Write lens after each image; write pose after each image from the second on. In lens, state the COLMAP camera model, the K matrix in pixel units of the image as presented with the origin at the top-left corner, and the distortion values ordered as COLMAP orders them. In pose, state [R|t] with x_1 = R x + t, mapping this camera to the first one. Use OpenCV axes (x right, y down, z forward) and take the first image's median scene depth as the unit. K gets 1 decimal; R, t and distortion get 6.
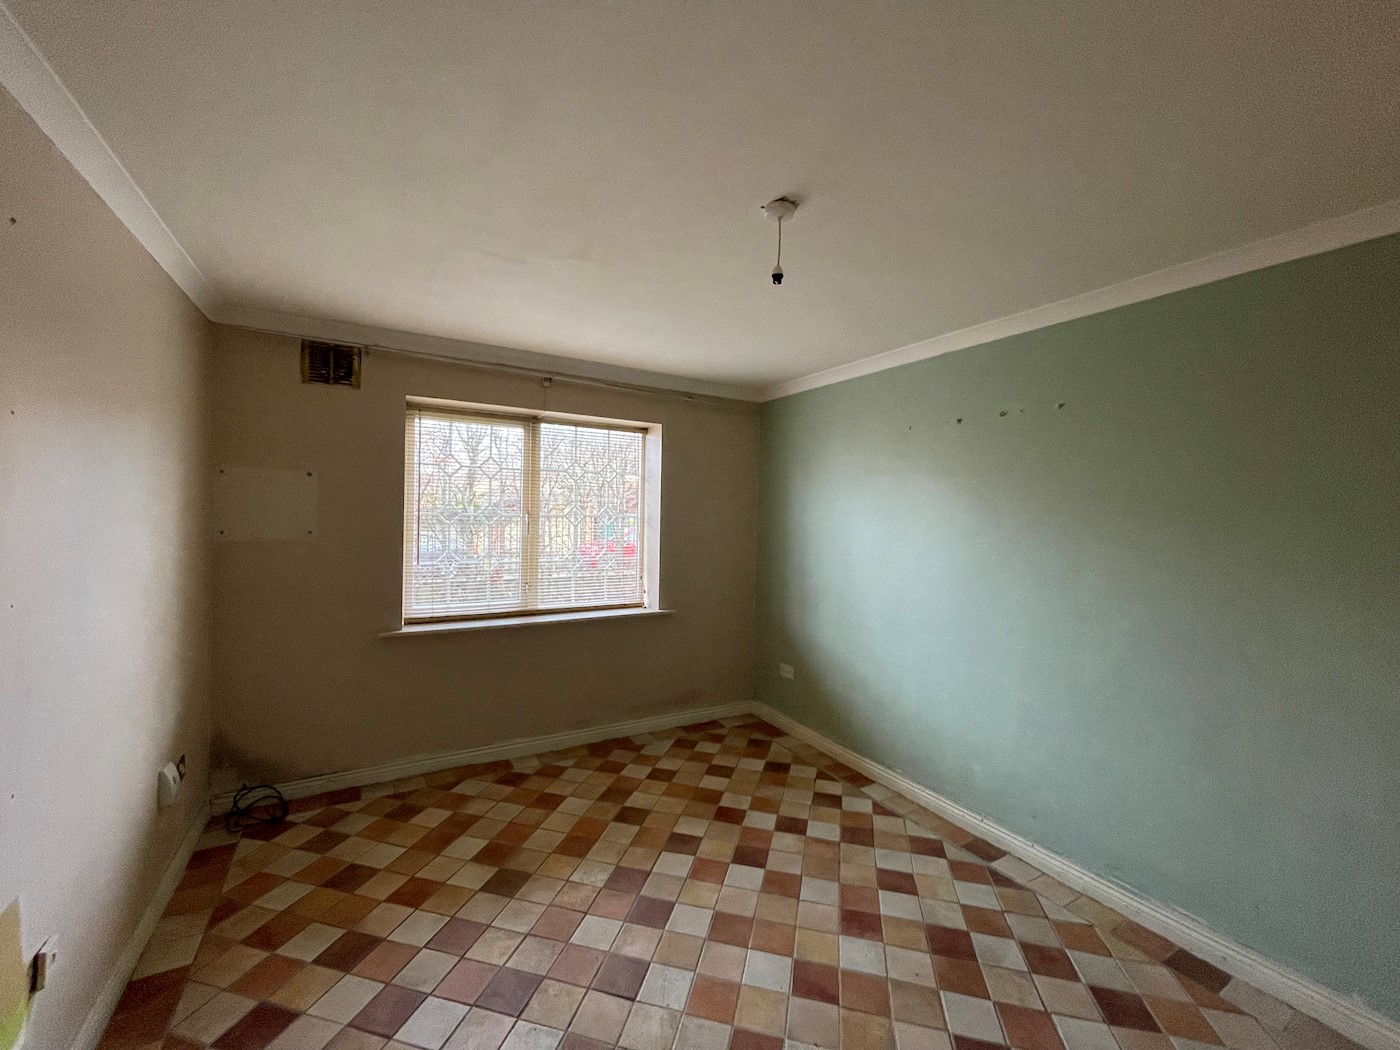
lens RADIAL K [[563.3, 0, 702.4], [0, 563.3, 524.6], [0, 0, 1]] dist [-0.001205, -0.000750]
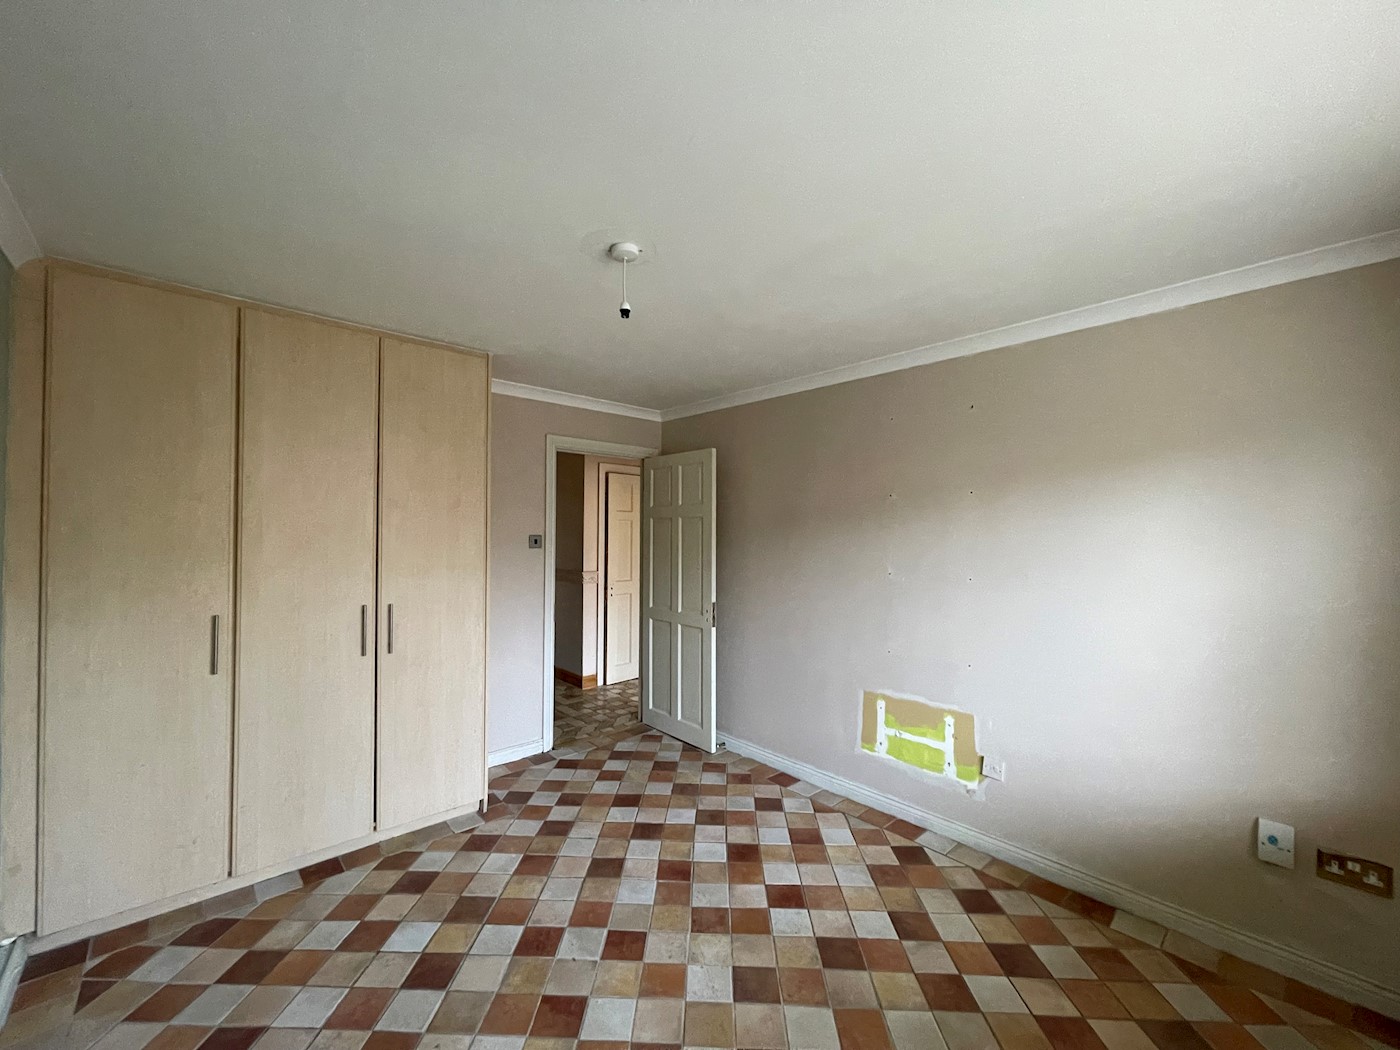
lens RADIAL K [[563.3, 0, 699.7], [0, 563.3, 524.4], [0, 0, 1]] dist [-0.001205, -0.000750]
pose [[-0.975542, -0.025710, -0.218304, 0.193503], [-0.029510, 0.999464, 0.014163, -0.042904], [0.217823, 0.020259, -0.975778, 1.913940]]
